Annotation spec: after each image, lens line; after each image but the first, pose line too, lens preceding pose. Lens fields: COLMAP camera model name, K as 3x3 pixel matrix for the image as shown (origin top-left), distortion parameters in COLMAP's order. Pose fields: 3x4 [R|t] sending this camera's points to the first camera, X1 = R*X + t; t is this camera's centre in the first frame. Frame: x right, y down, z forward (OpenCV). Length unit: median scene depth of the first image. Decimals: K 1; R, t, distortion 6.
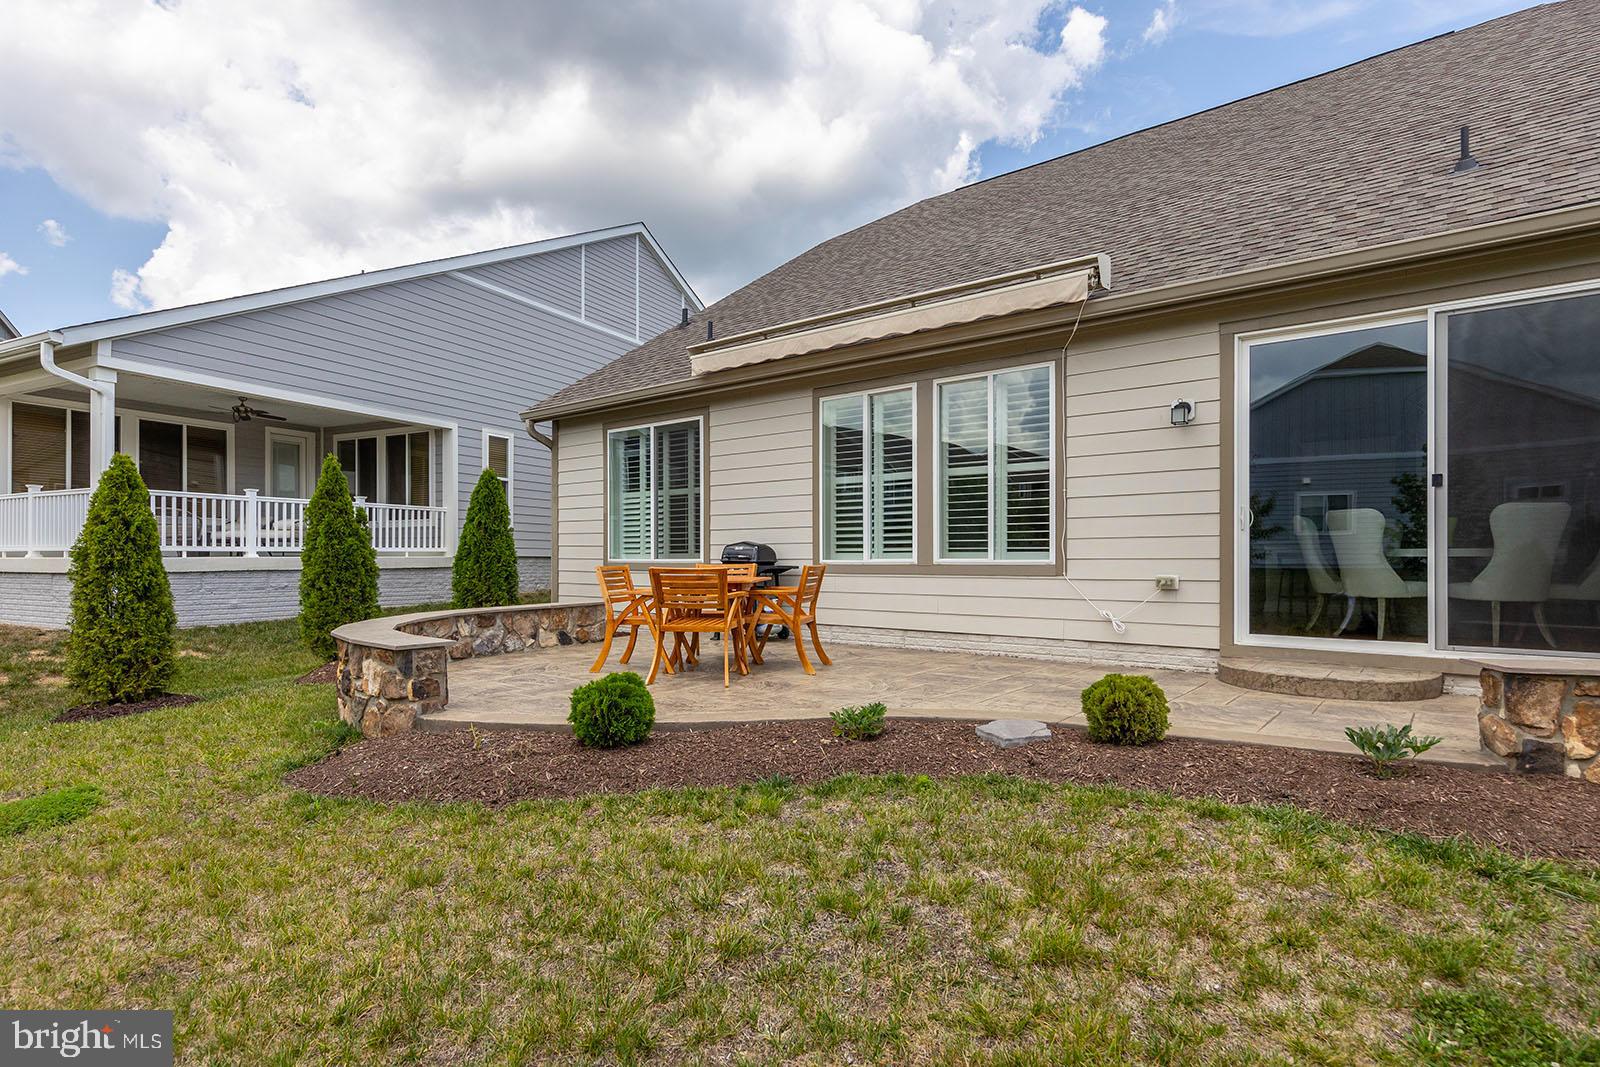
lens RADIAL K [[823.8, 0, 779.6], [0, 823.8, 556.5], [0, 0, 1]] dist [0.005649, -0.001783]
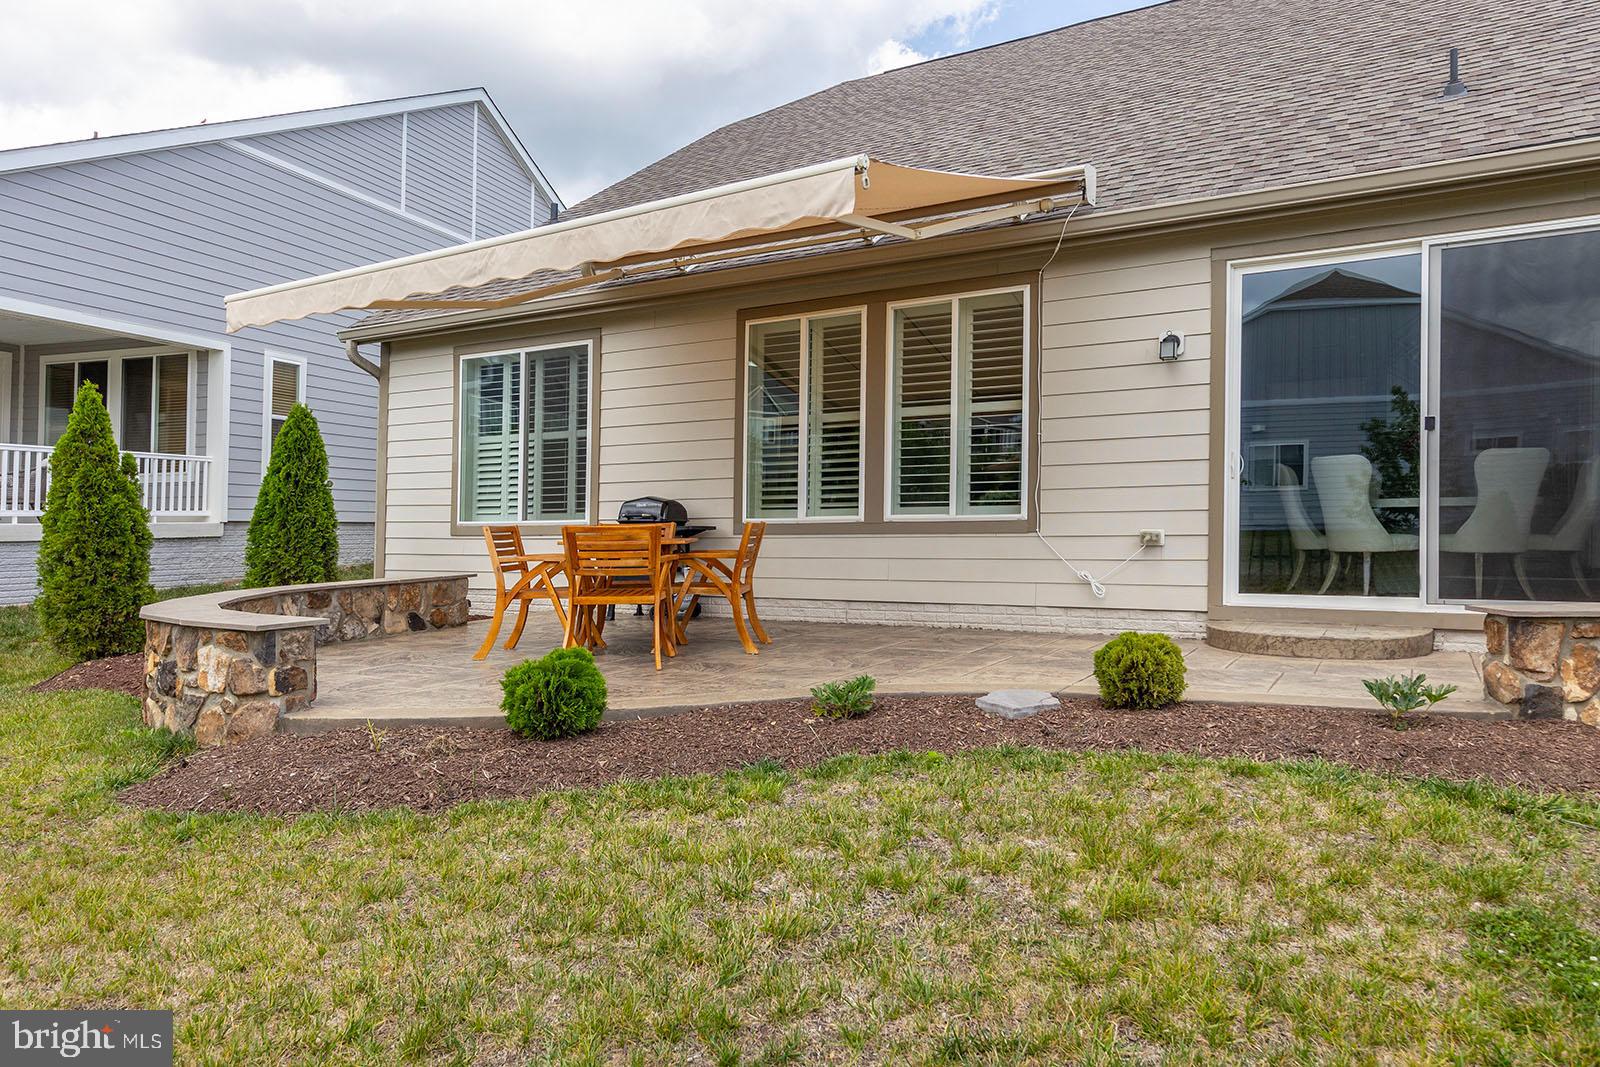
lens RADIAL K [[1043.7, 0, 807.5], [0, 1043.7, 529.0], [0, 0, 1]] dist [0.003595, 0.000067]
pose [[0.986385, -0.010014, 0.164145, -0.081500], [0.008966, 0.999934, 0.007121, 0.010546], [-0.164205, -0.005552, 0.986411, -0.048104]]
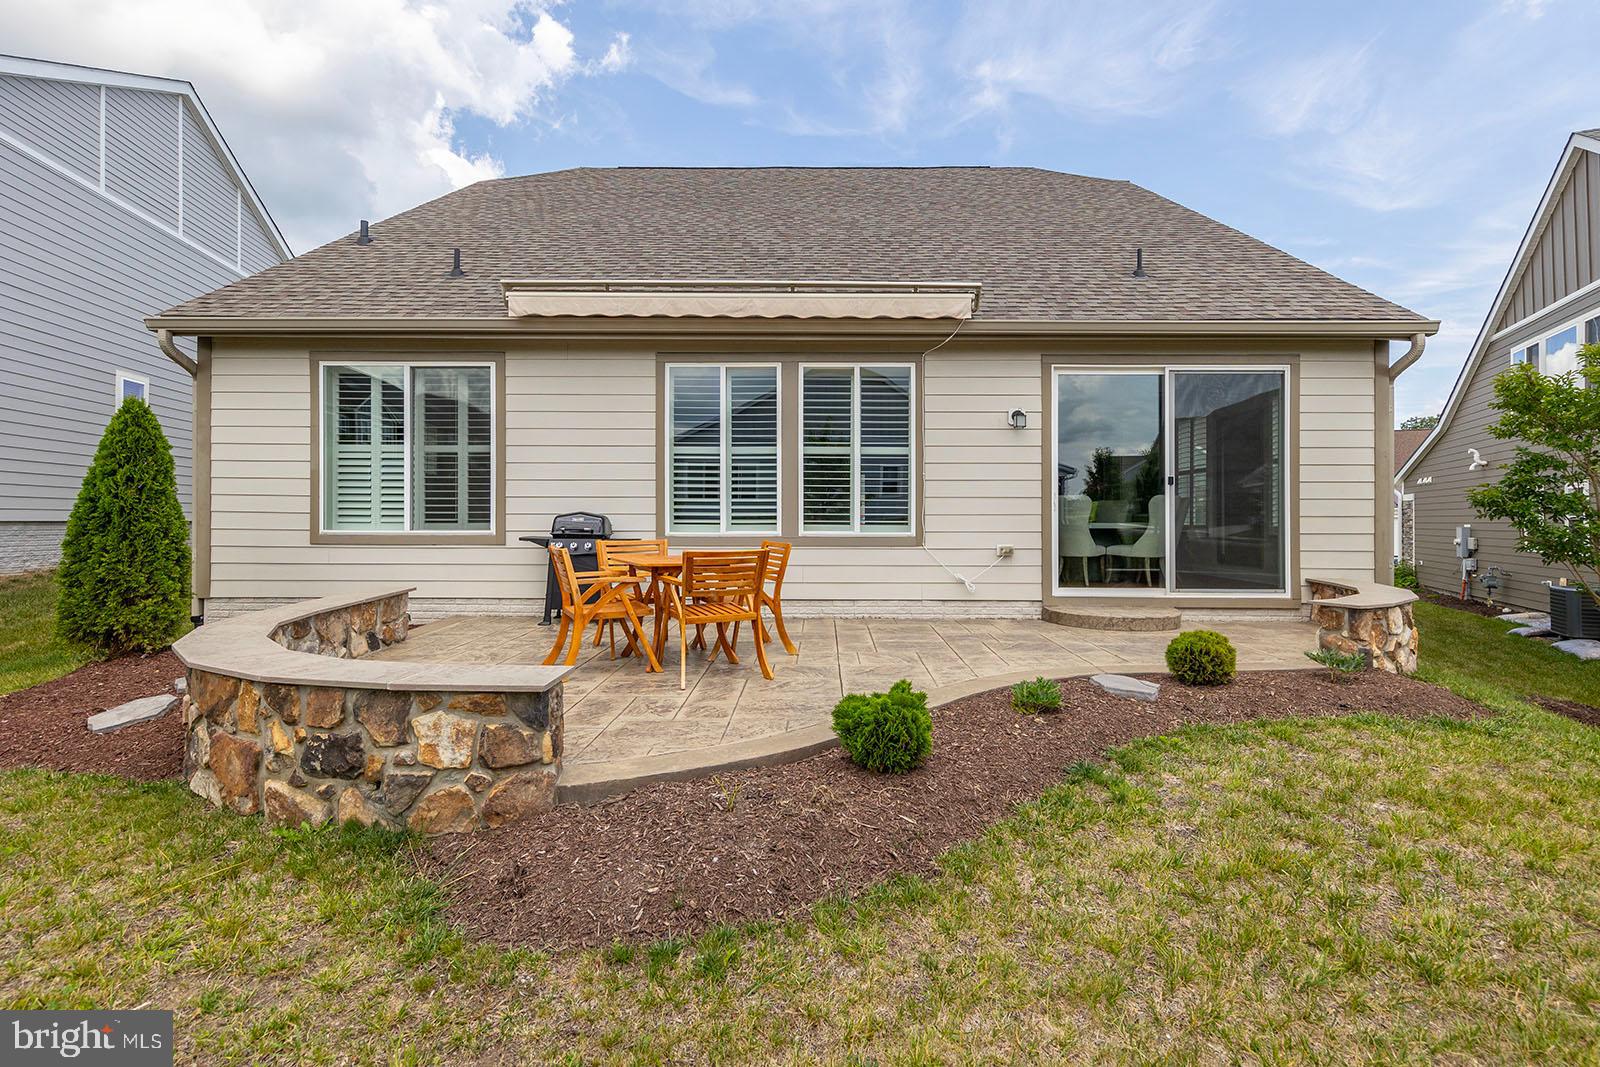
lens RADIAL K [[752.2, 0, 794.4], [0, 752.2, 518.7], [0, 0, 1]] dist [0.001432, 0.001692]
pose [[0.777556, -0.000690, 0.628813, -0.517885], [-0.005382, 0.999955, 0.007752, -0.024857], [-0.628790, -0.009412, 0.777518, 0.298989]]
